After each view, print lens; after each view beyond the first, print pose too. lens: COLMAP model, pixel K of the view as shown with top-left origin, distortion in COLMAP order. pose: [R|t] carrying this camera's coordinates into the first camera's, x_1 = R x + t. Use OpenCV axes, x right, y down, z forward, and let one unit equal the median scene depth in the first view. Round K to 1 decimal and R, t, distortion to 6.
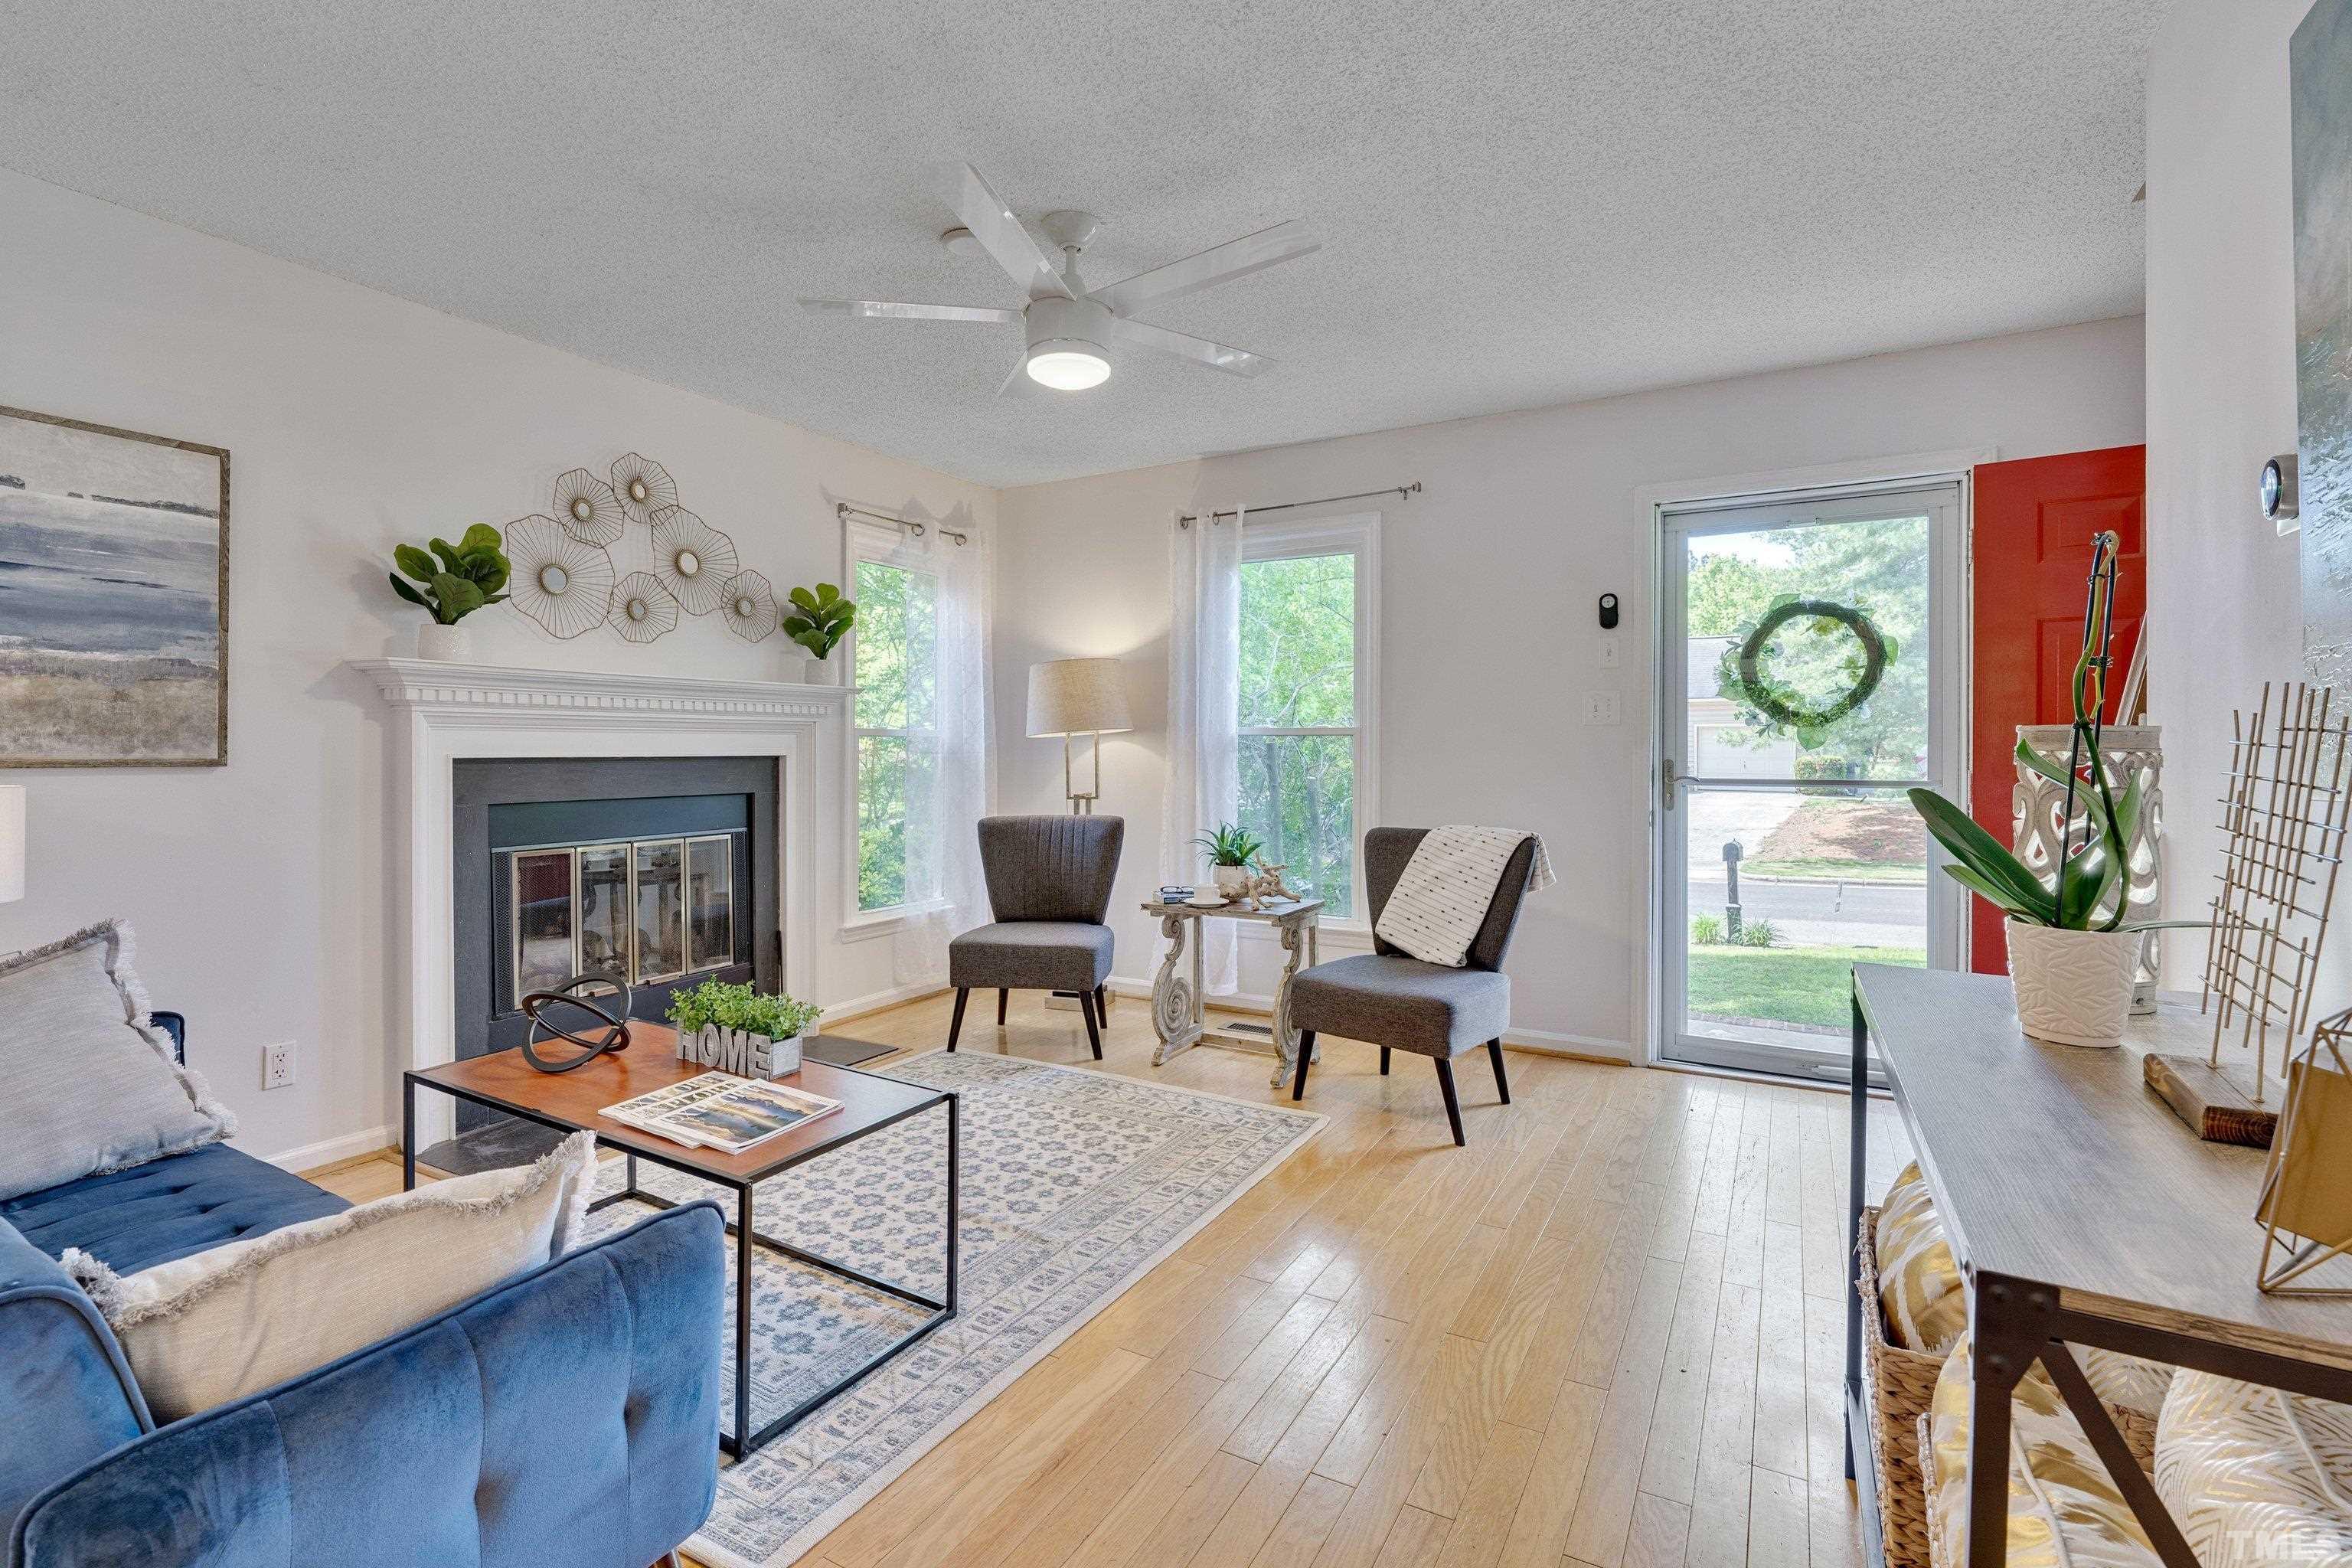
lens RADIAL K [[1033.5, 0, 1188.9], [0, 1033.5, 748.6], [0, 0, 1]] dist [0.000223, -0.000251]
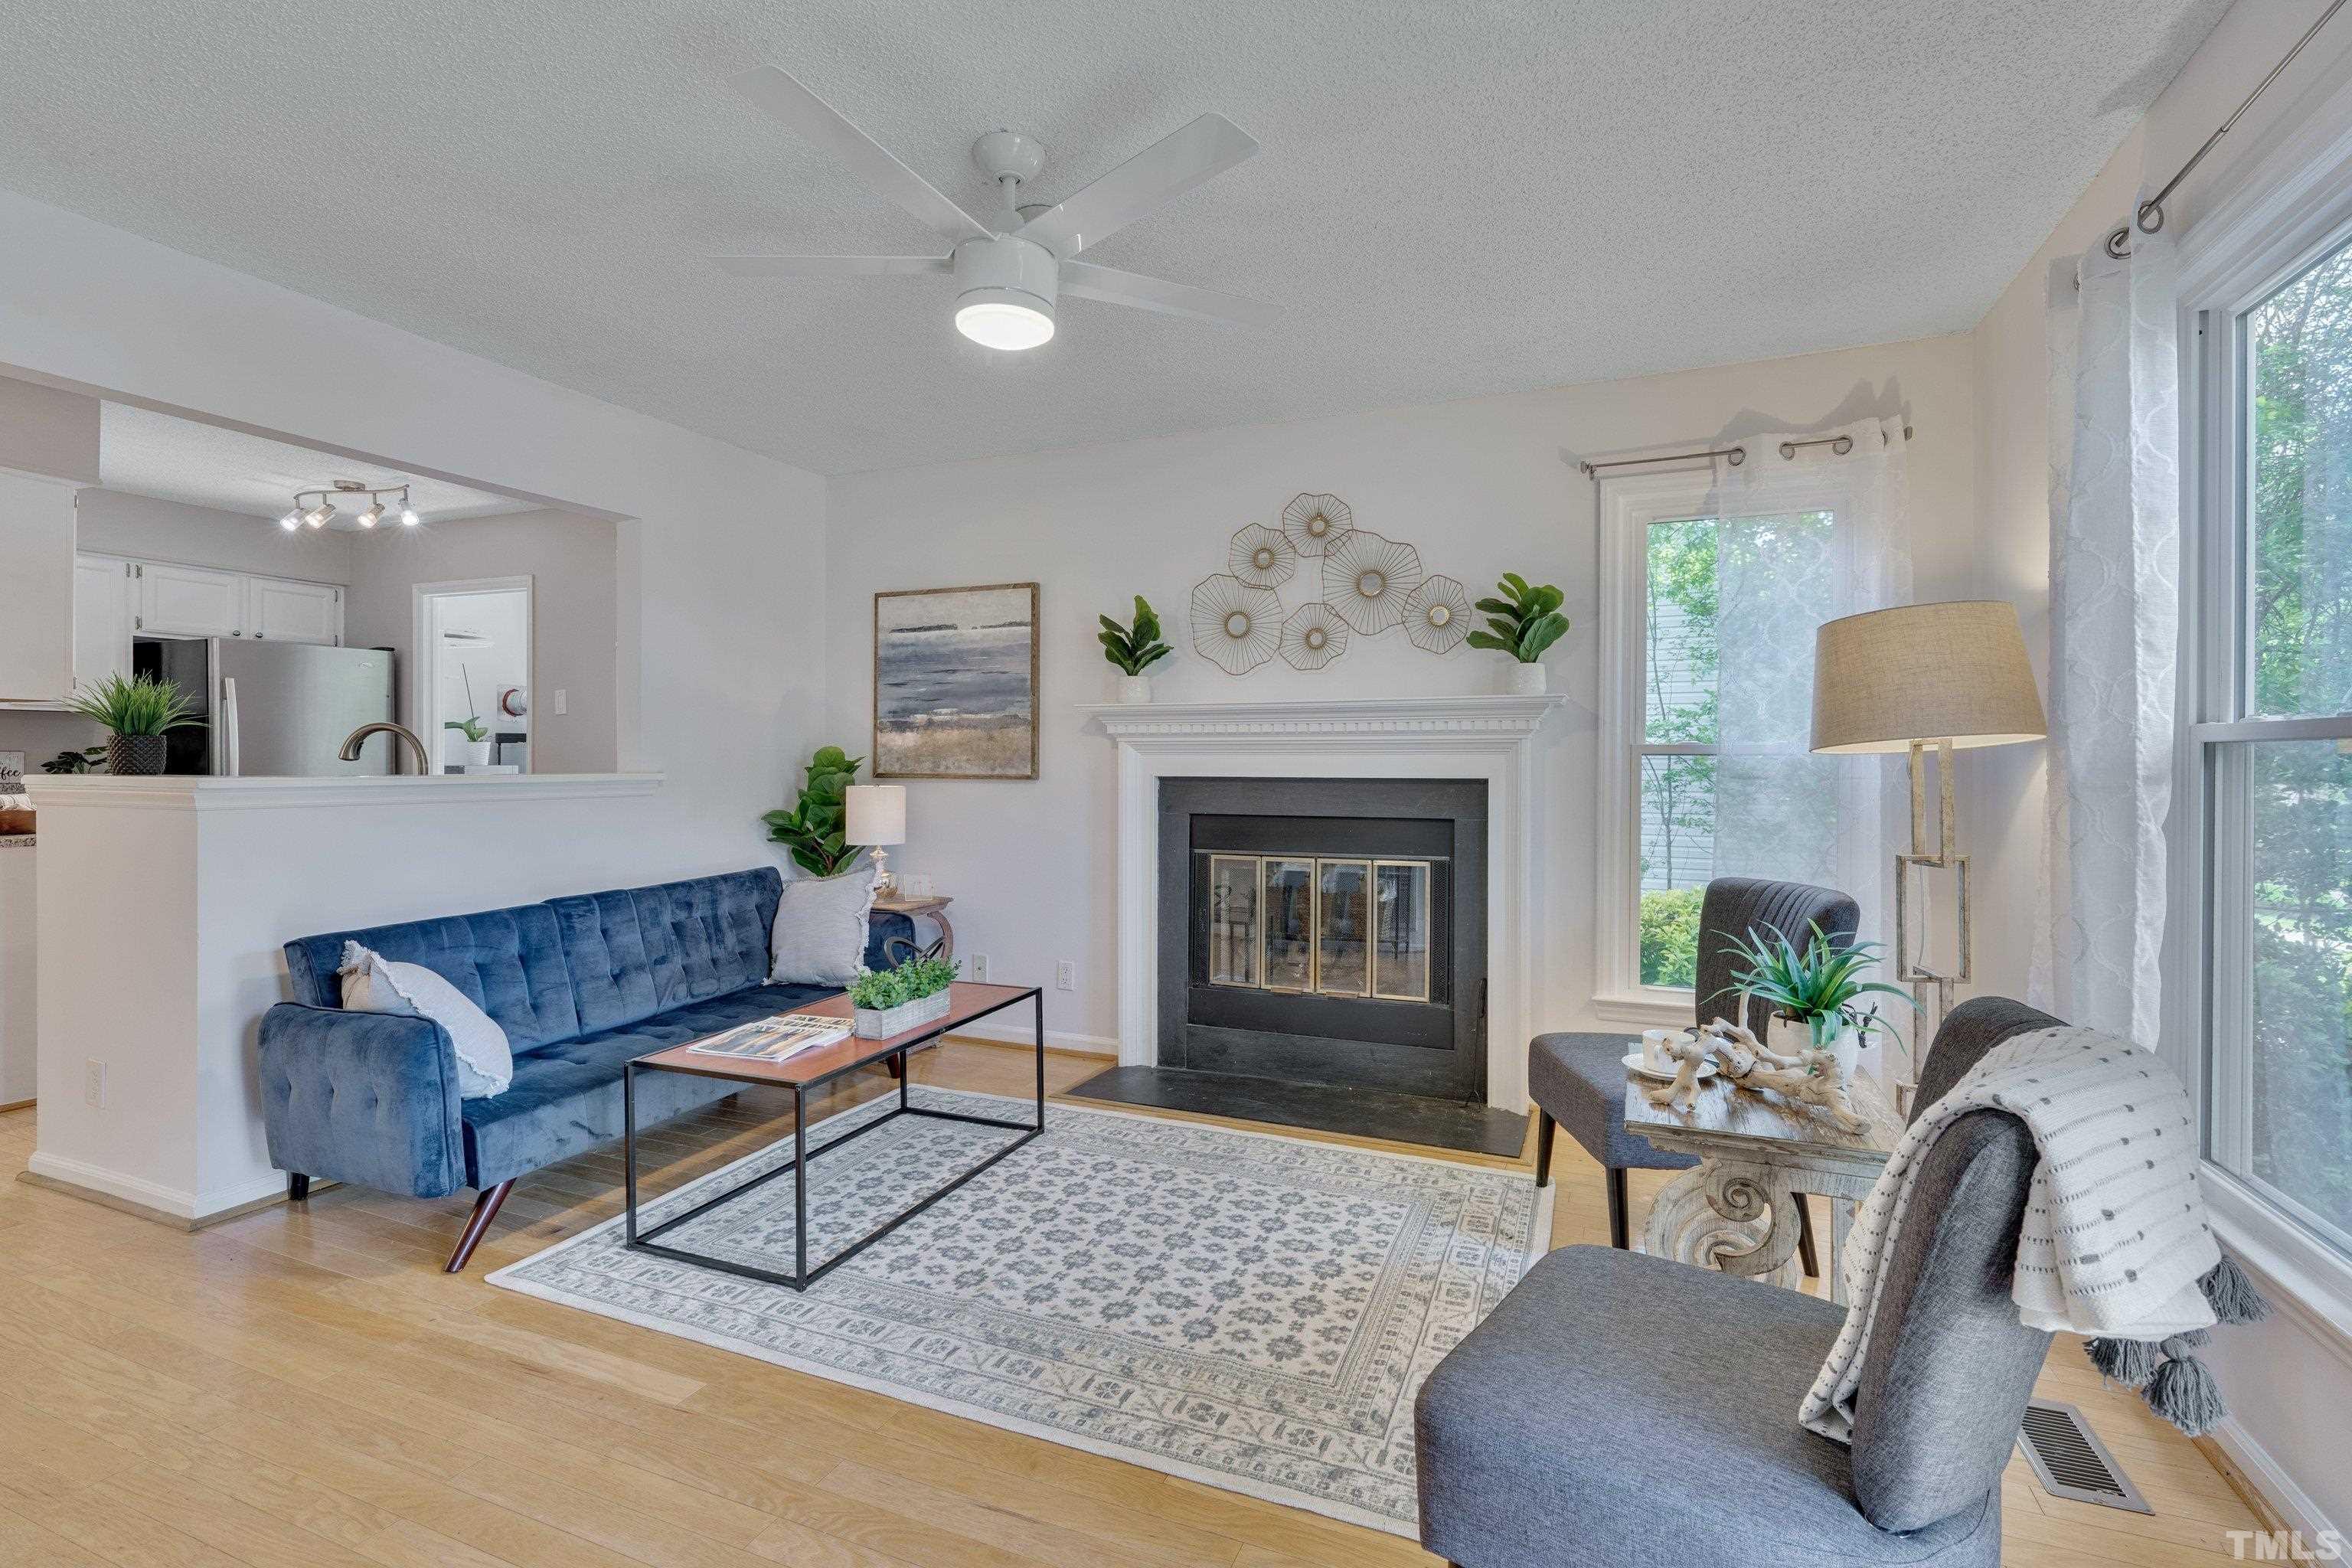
lens RADIAL K [[1080.6, 0, 1172.3], [0, 1080.6, 771.5], [0, 0, 1]] dist [-0.000021, -0.000040]
pose [[0.134220, 0.006430, -0.990931, 0.671538], [-0.003871, 0.999975, 0.005965, -0.005390], [0.990944, 0.003036, 0.134242, 0.869996]]
